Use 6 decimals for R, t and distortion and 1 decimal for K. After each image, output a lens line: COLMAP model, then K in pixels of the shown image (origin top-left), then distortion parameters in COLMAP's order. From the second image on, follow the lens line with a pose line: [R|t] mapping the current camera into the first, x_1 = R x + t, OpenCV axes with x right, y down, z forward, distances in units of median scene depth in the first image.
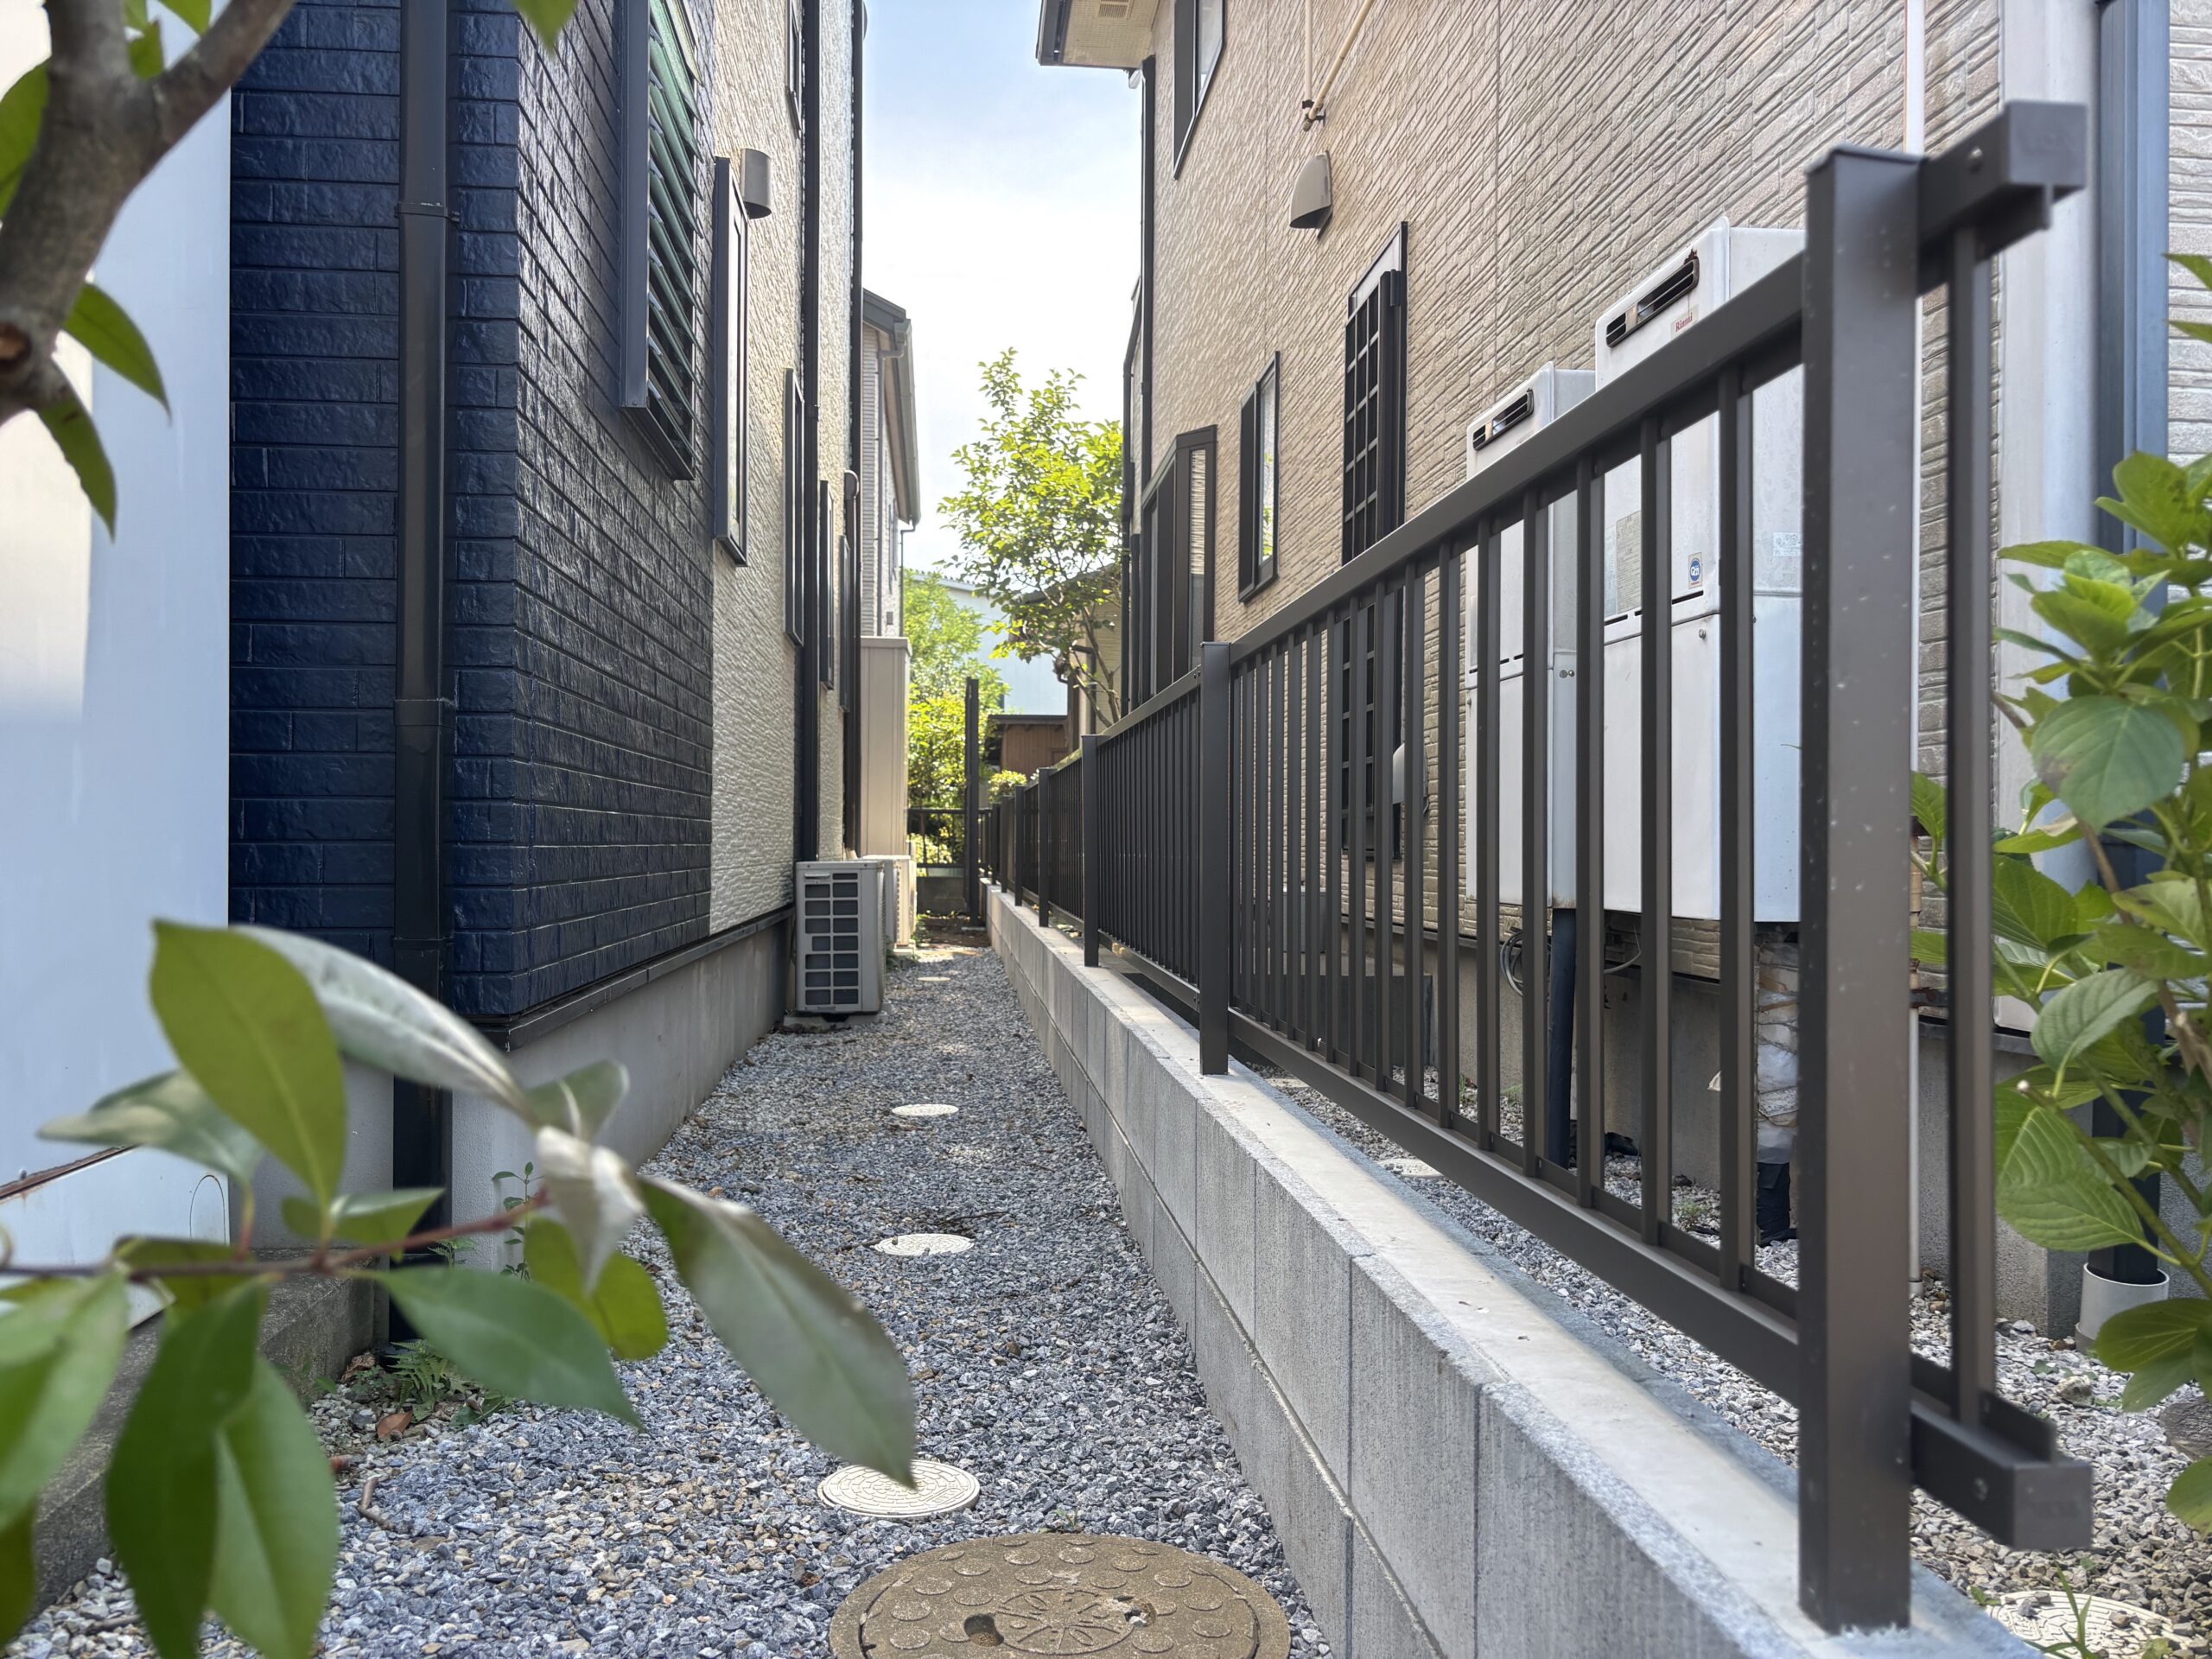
lens RADIAL K [[1651.4, 0, 1106.0], [0, 1651.4, 829.5], [0, 0, 1]] dist [-0.006320, -0.004988]
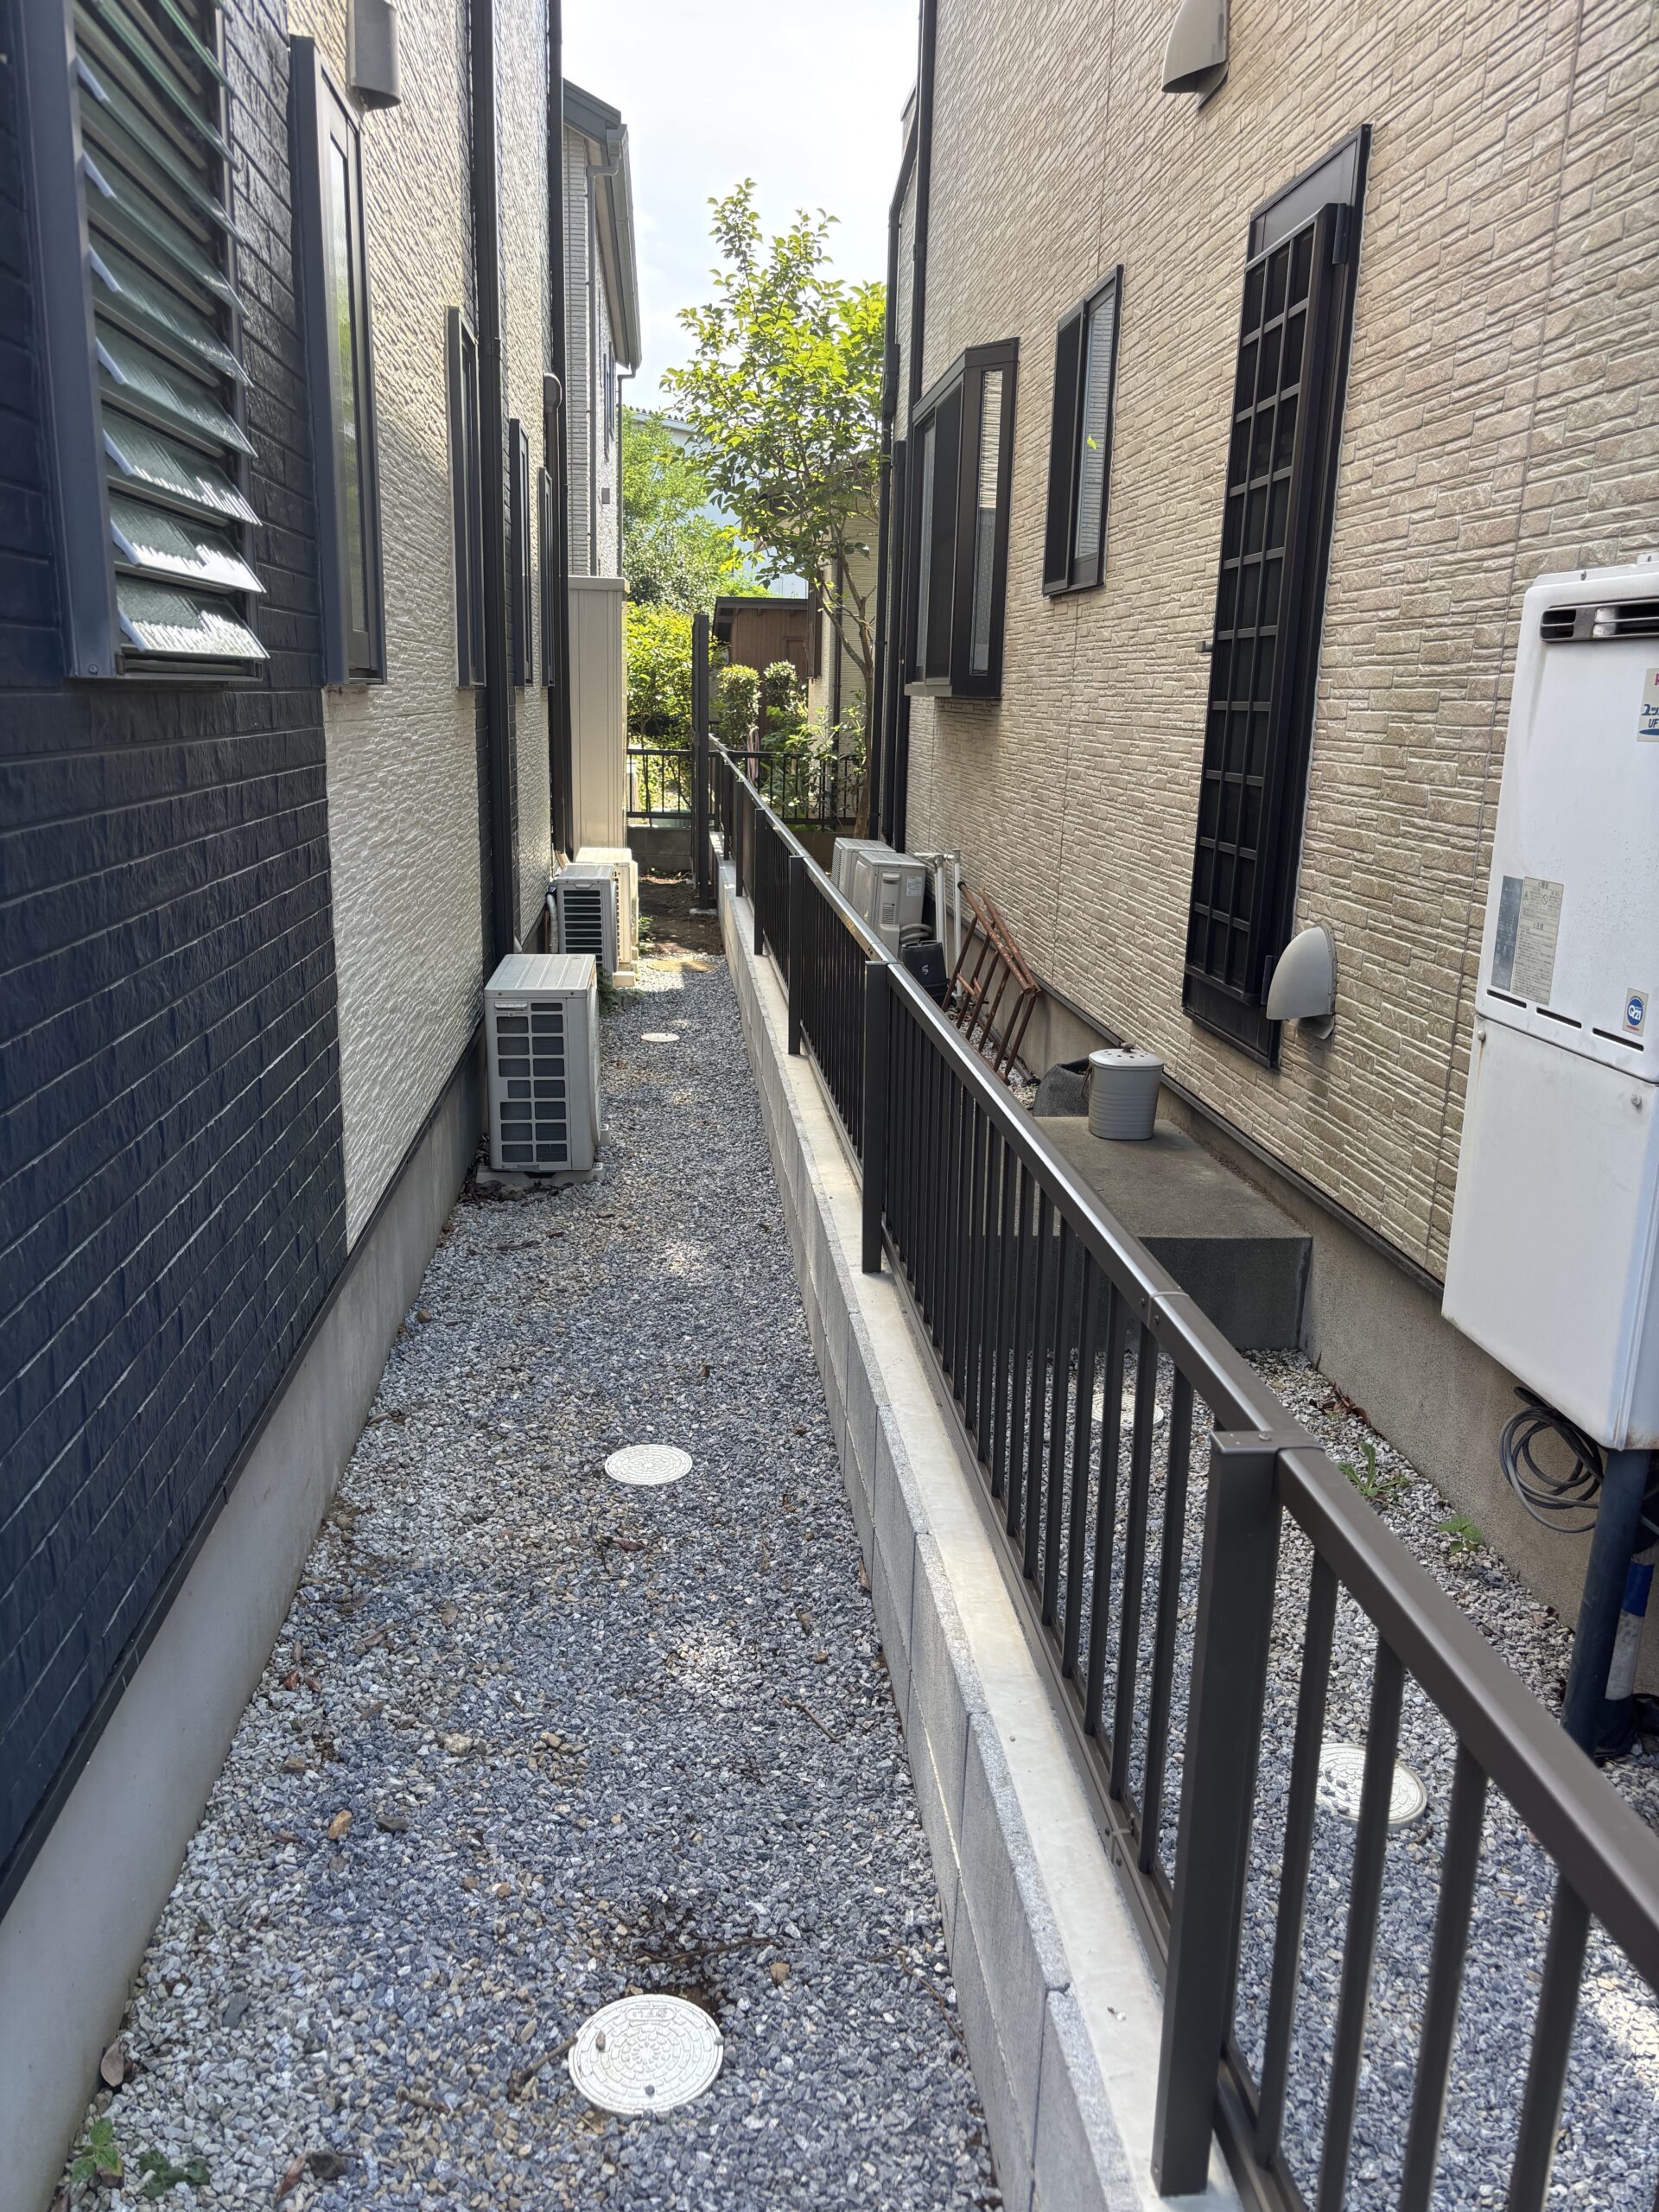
lens RADIAL K [[1651.4, 0, 829.5], [0, 1651.4, 1106.0], [0, 0, 1]] dist [-0.006320, -0.004988]
pose [[0.999842, 0.017762, 0.000767, -0.012732], [-0.017365, 0.966385, 0.256511, -0.074069], [0.003815, -0.256484, 0.966541, 0.127068]]
